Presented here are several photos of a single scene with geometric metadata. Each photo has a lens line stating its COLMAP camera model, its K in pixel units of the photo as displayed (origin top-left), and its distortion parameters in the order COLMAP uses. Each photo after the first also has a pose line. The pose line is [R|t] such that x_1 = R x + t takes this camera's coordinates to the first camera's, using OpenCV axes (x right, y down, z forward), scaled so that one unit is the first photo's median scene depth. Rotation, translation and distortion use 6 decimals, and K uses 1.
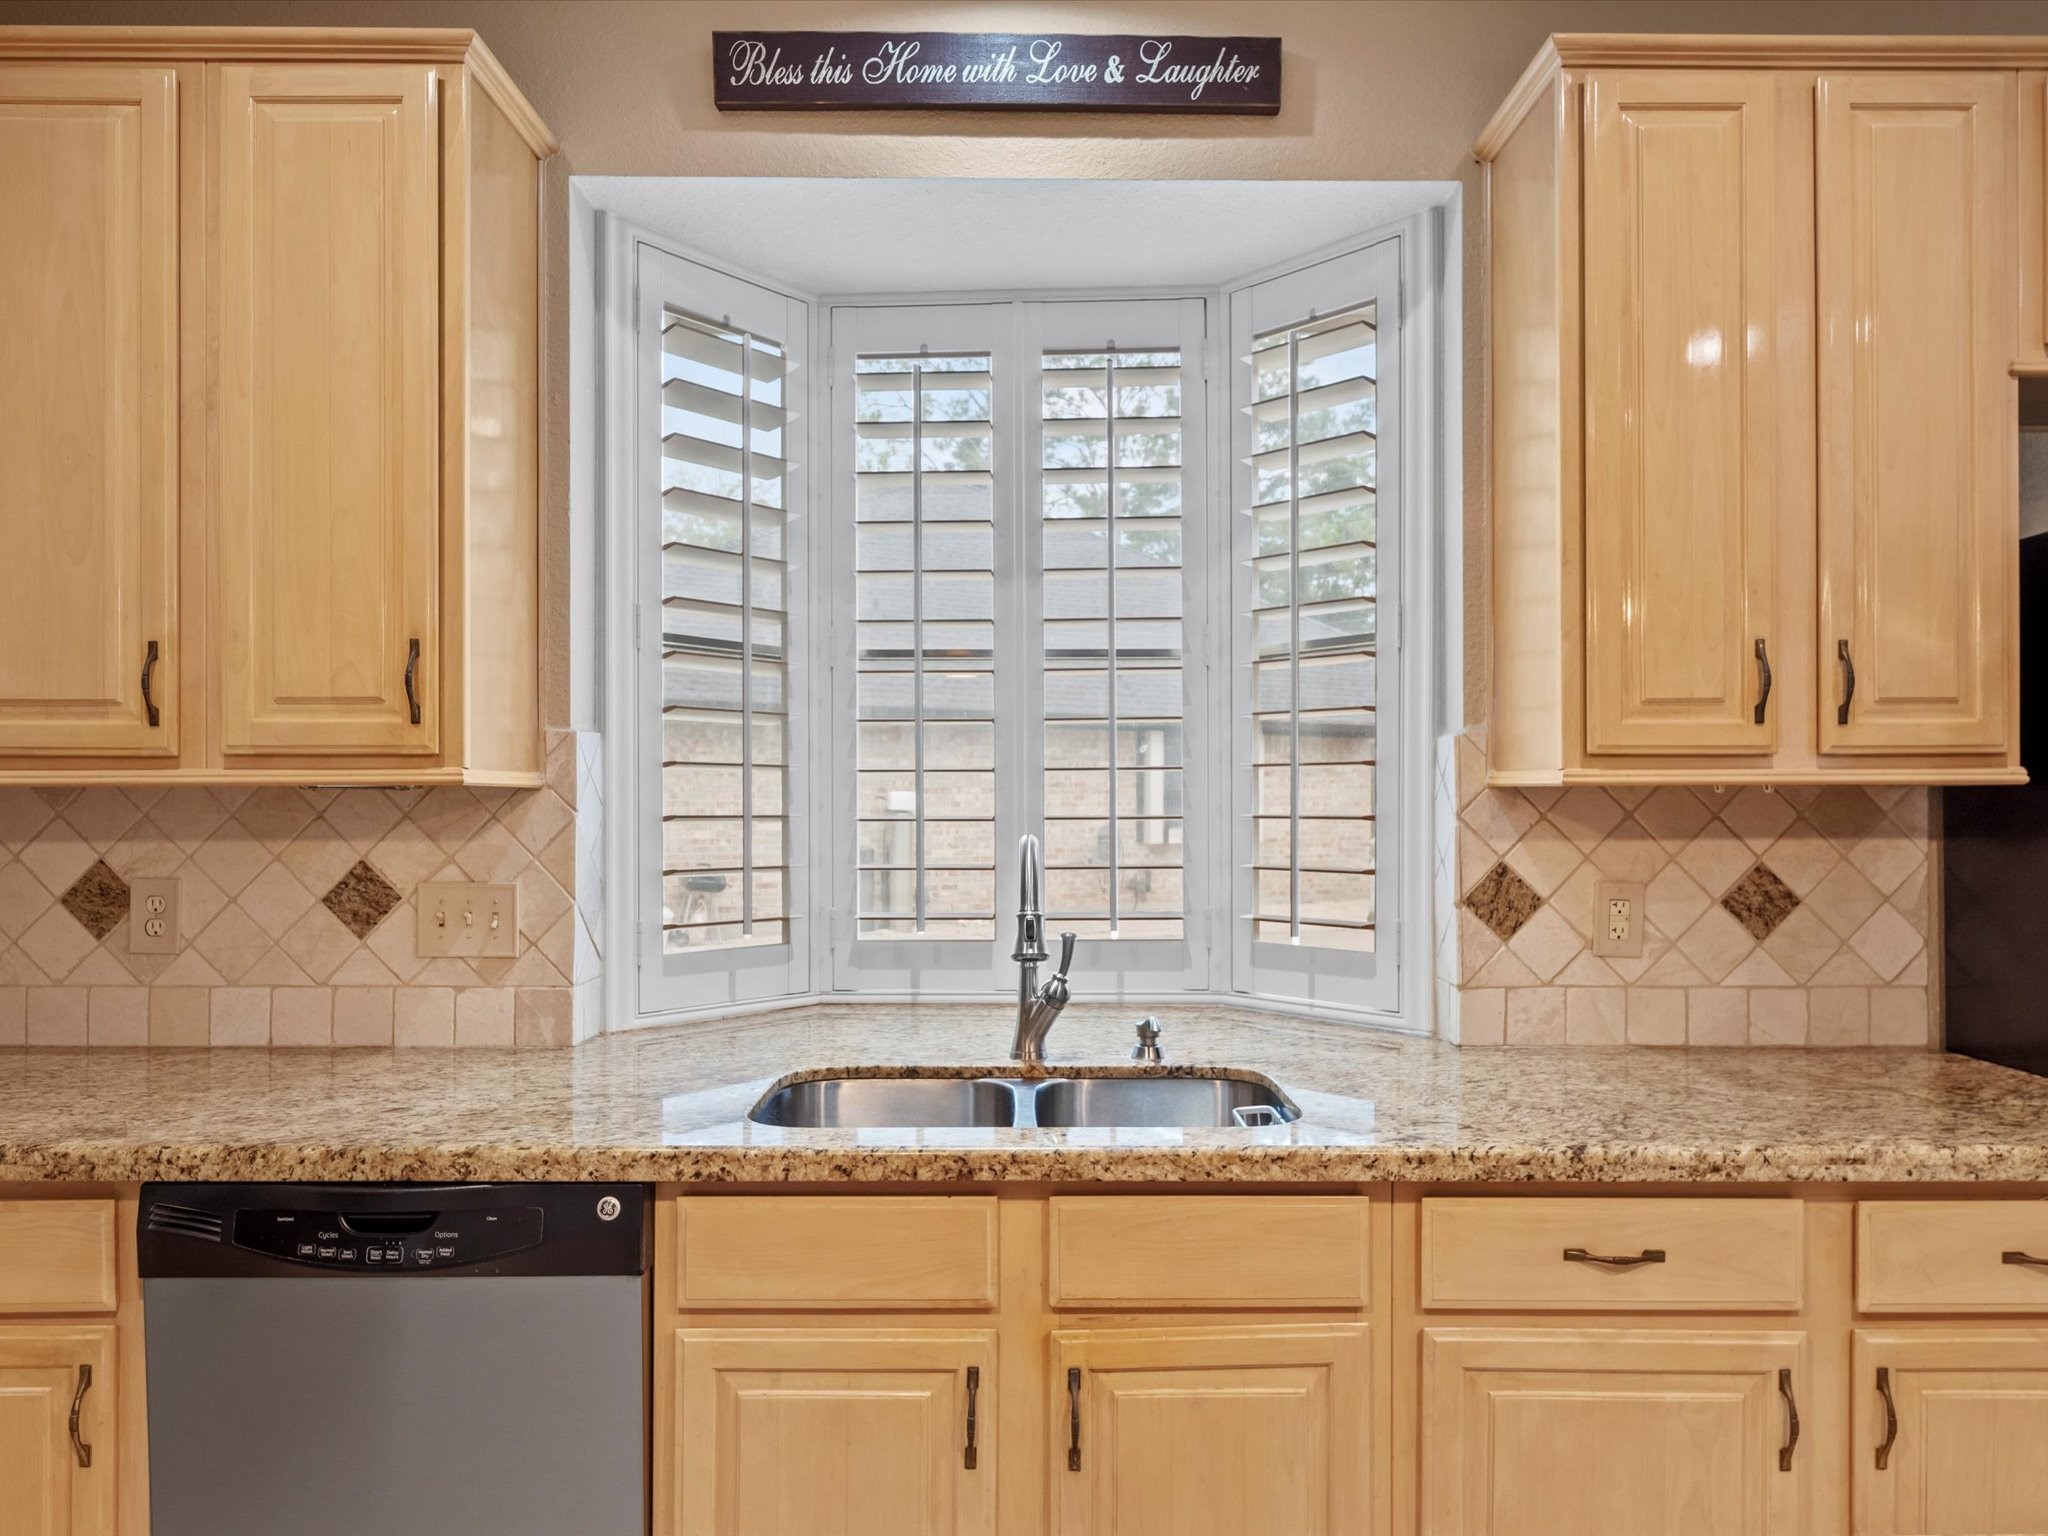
lens RADIAL K [[1293.7, 0, 1040.1], [0, 1293.7, 795.1], [0, 0, 1]] dist [0.001571, -0.003873]
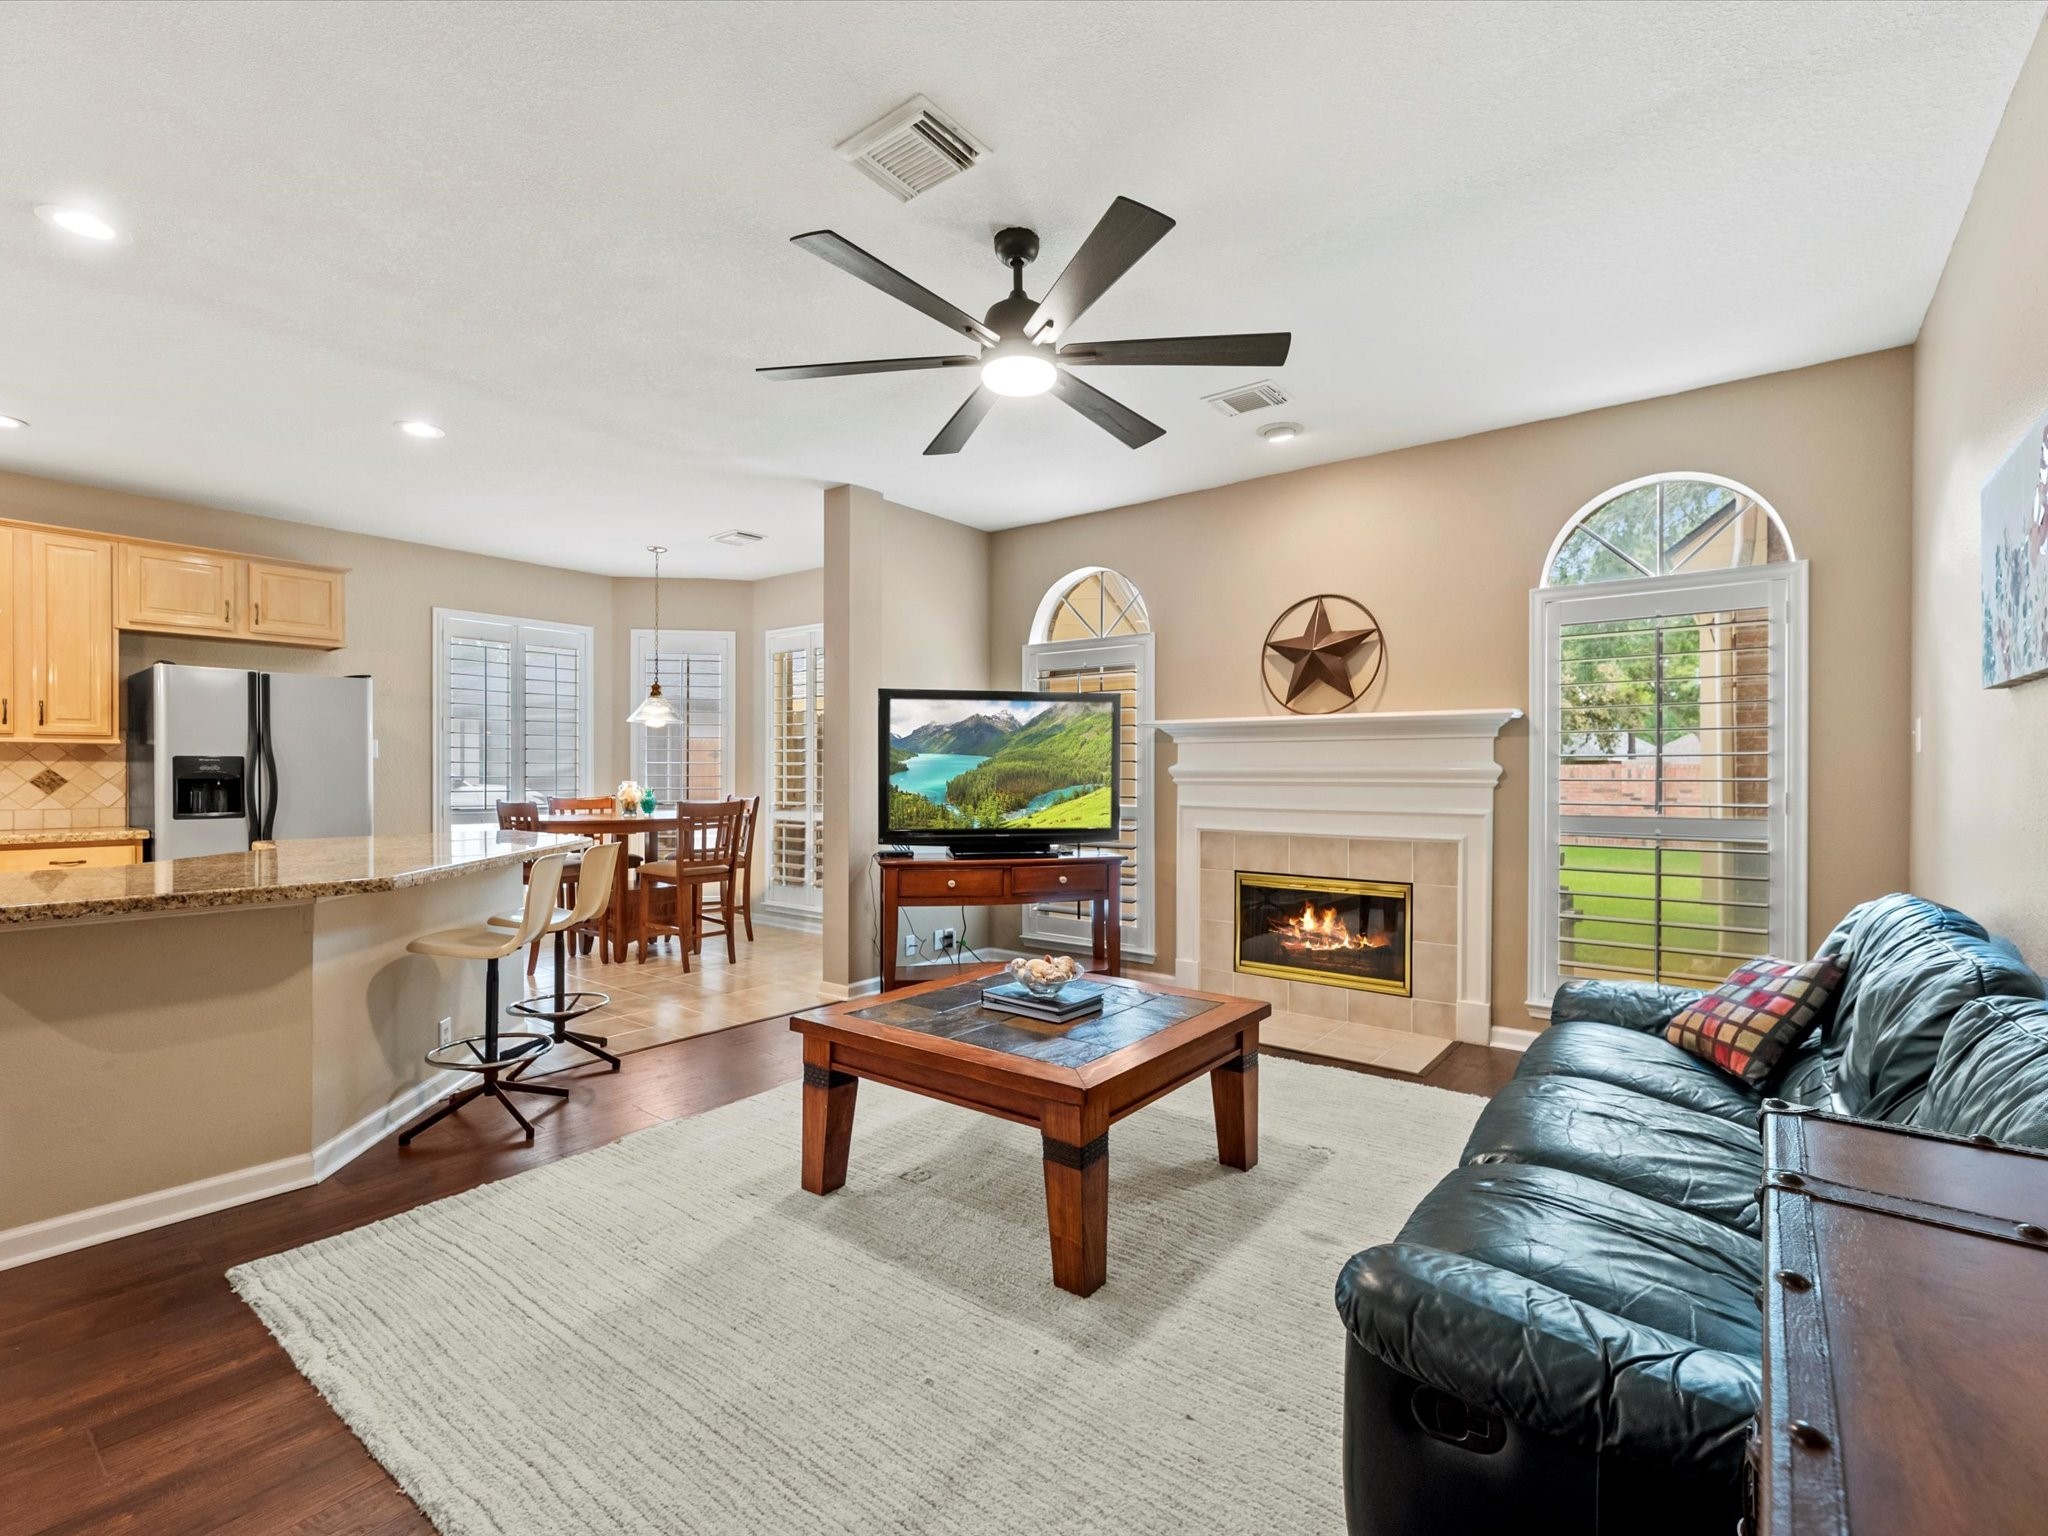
lens RADIAL K [[925.5, 0, 1039.2], [0, 925.5, 774.4], [0, 0, 1]] dist [0.001517, 0.000049]
pose [[0.615960, 0.000315, 0.787777, 0.279171], [-0.006176, 0.999971, 0.004430, 0.042255], [-0.787753, -0.007594, 0.615944, -2.287227]]
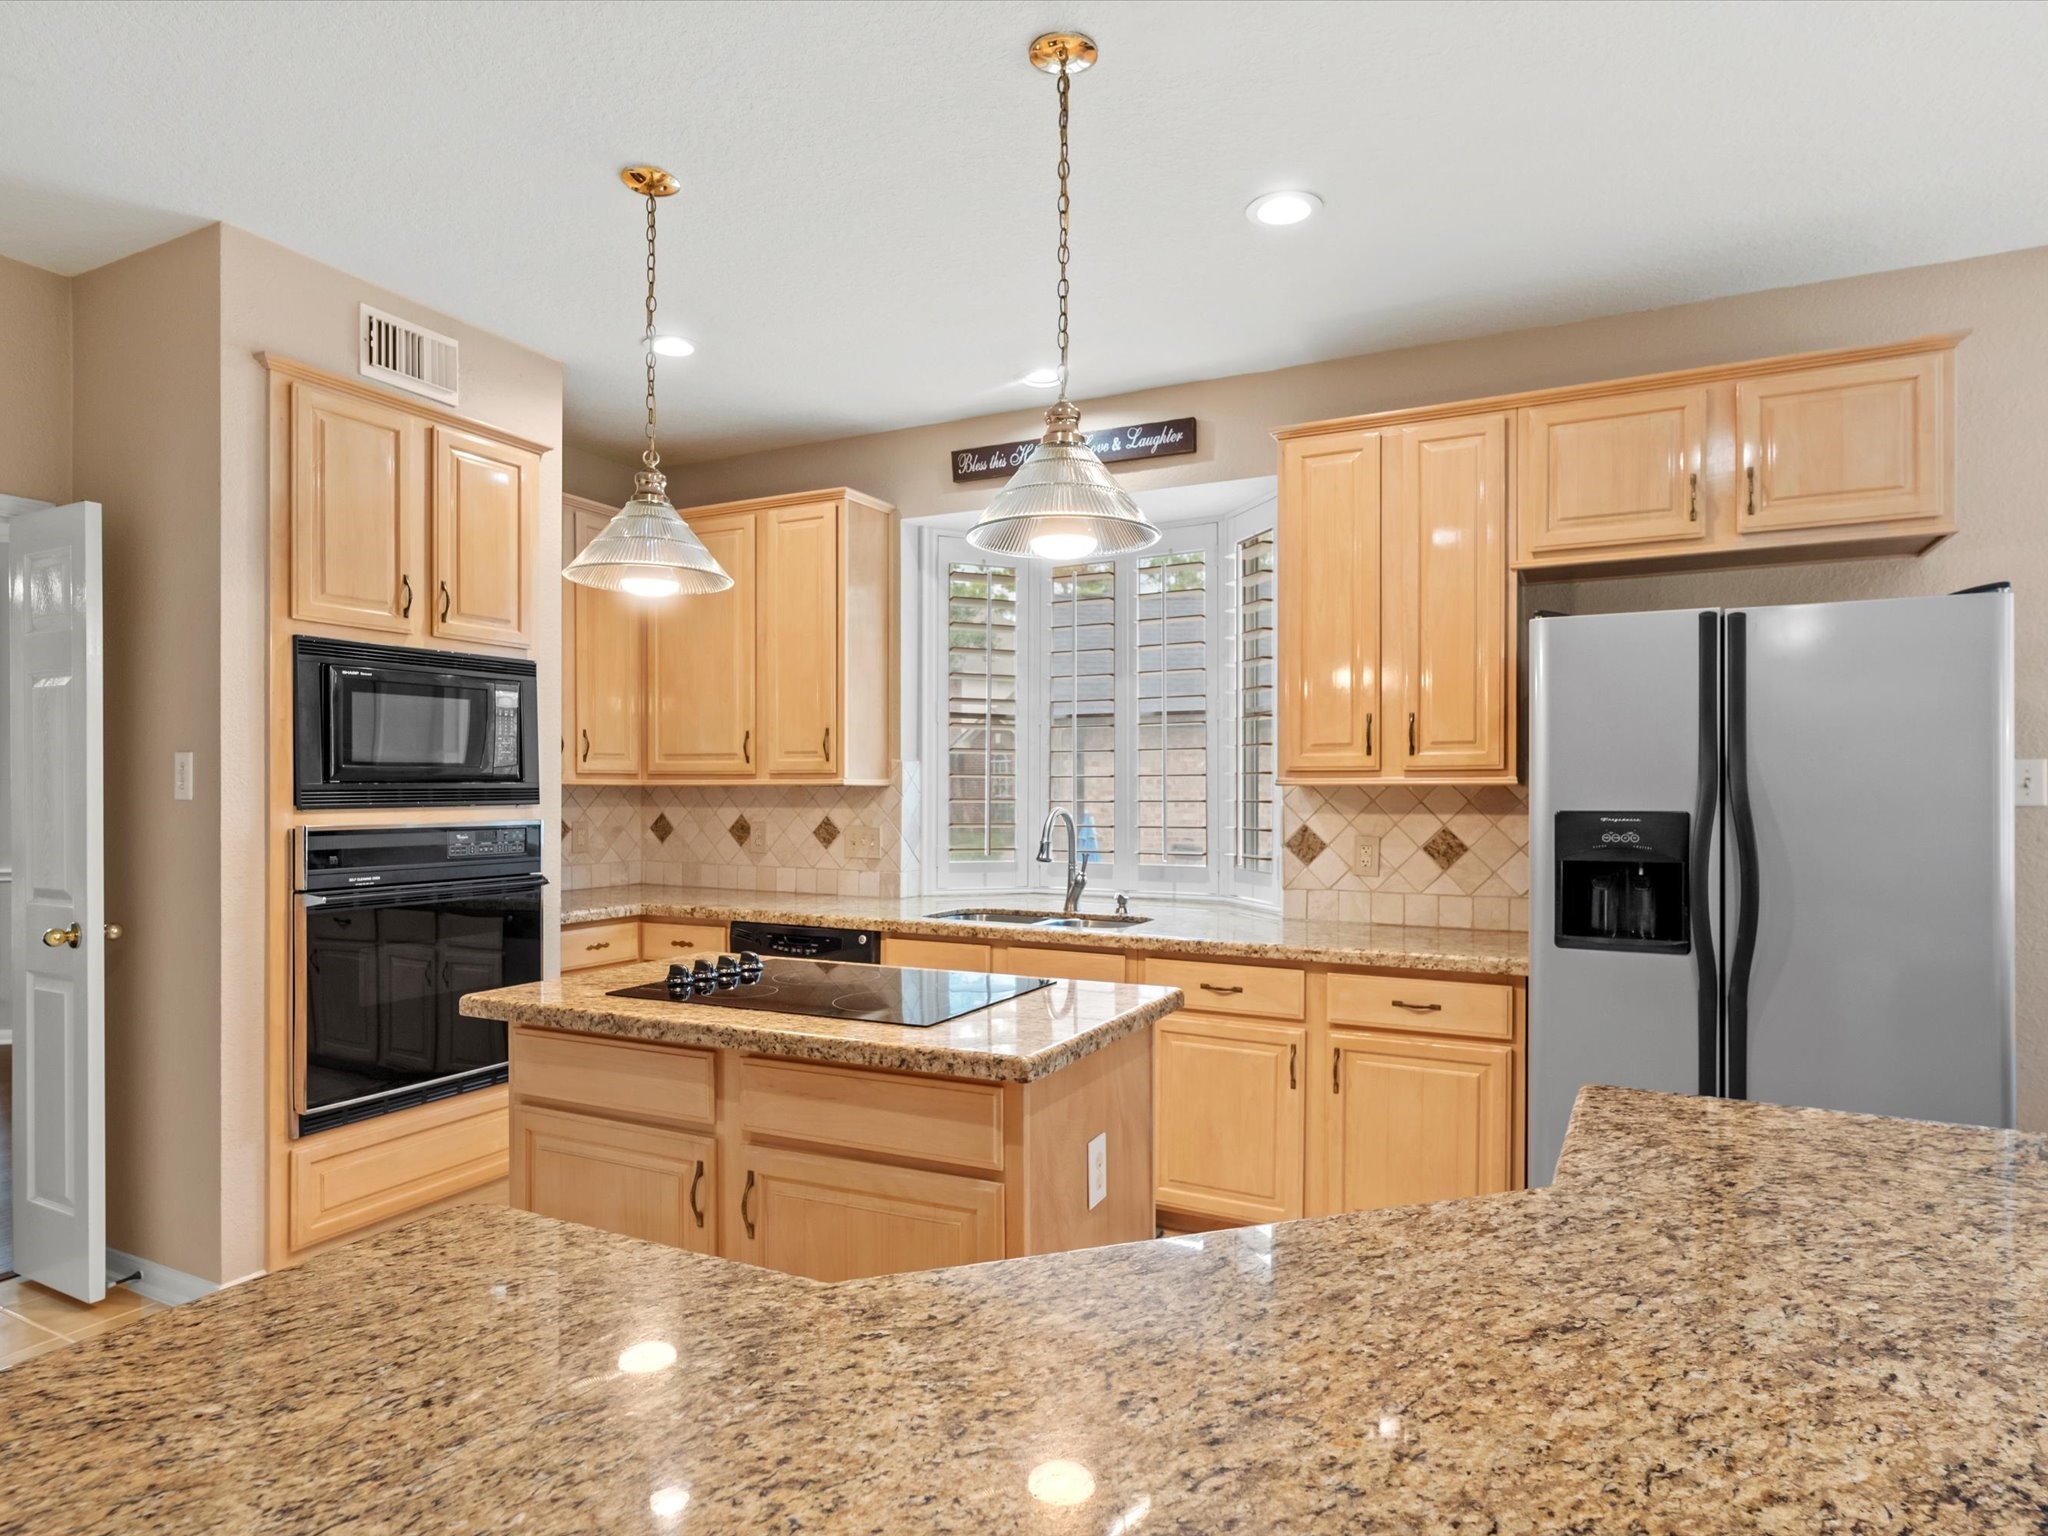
lens RADIAL K [[1142.8, 0, 1038.4], [0, 1142.8, 793.6], [0, 0, 1]] dist [-0.002804, -0.001480]
pose [[0.893449, 0.003926, -0.449148, 0.793946], [-0.001199, 0.999979, 0.006356, -0.005392], [0.449163, -0.005140, 0.893435, -0.729257]]
